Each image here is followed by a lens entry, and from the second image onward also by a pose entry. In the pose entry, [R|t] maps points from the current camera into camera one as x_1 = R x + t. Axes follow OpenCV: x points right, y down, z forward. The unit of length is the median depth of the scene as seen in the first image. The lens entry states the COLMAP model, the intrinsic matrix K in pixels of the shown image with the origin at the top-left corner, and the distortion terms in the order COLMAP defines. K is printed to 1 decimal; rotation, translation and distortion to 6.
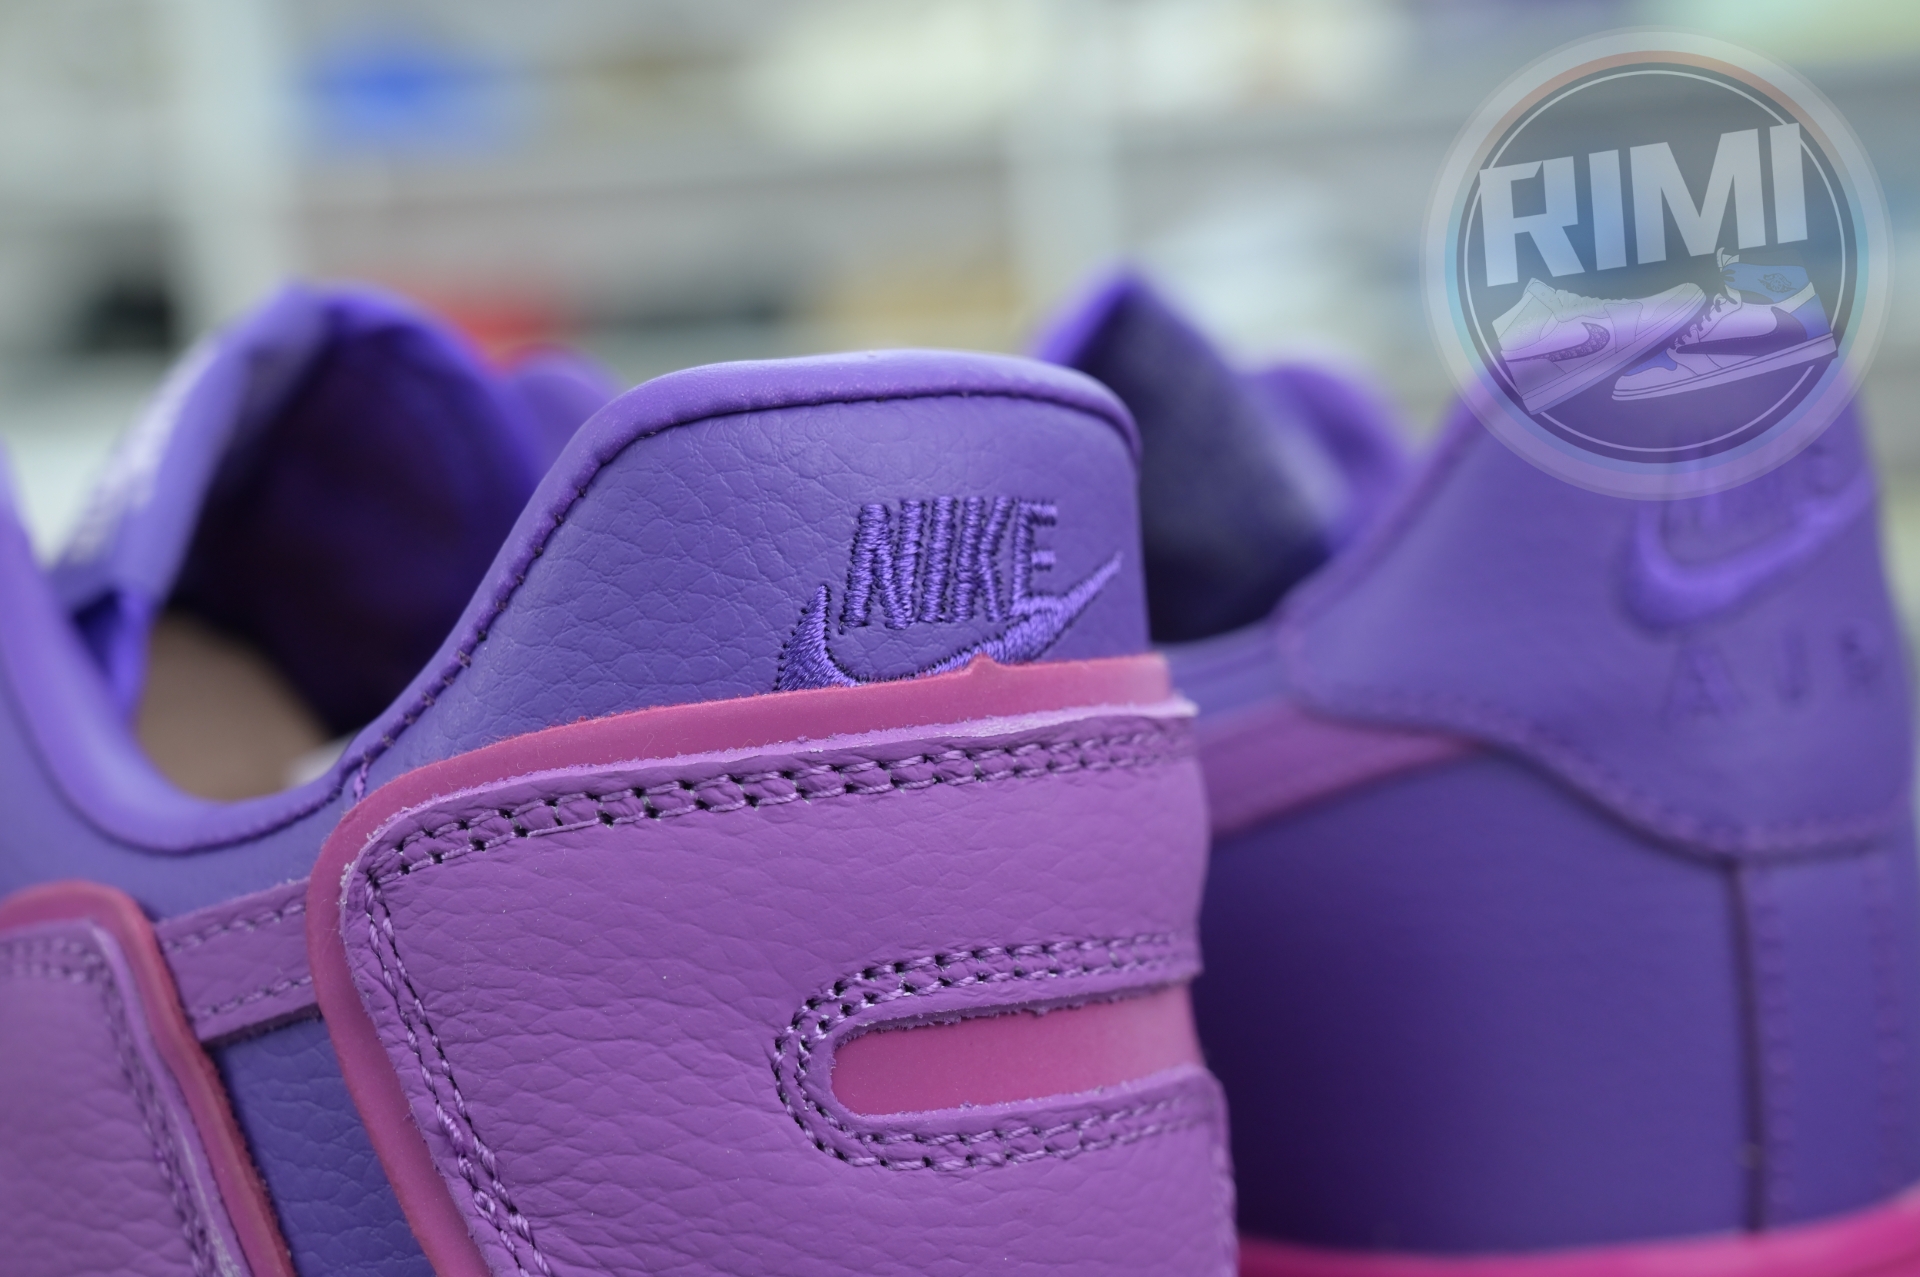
lens RADIAL K [[3926.3, 0, 960.0], [0, 3926.3, 638.5], [0, 0, 1]] dist [0.000567, 0.010106]
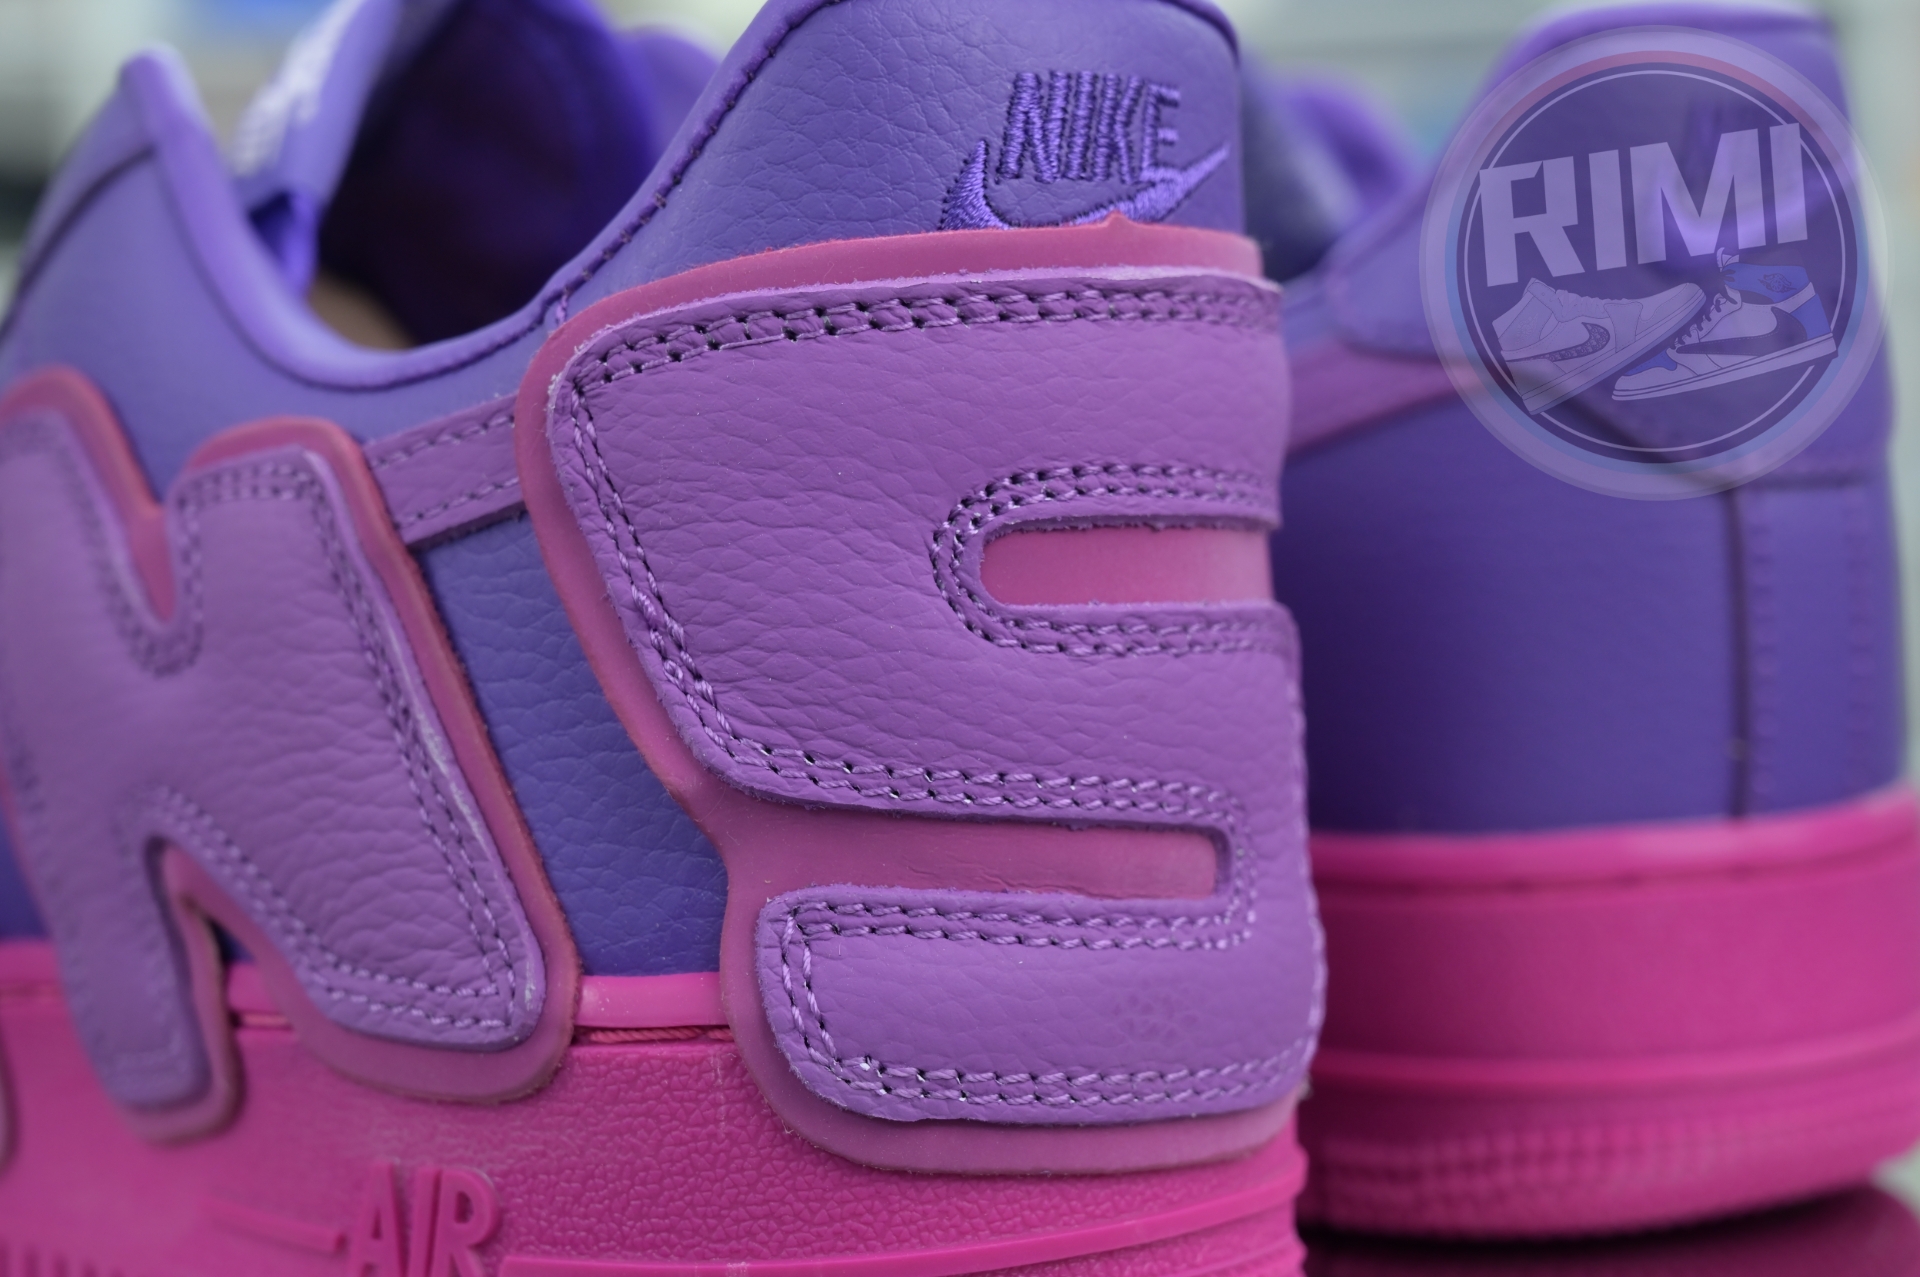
lens RADIAL K [[3926.3, 0, 960.0], [0, 3926.3, 638.5], [0, 0, 1]] dist [0.000567, 0.010106]
pose [[0.998826, 0.027576, 0.039833, -0.082643], [-0.028021, 0.999551, 0.010650, 0.118641], [-0.039521, -0.011753, 0.999150, -0.138154]]
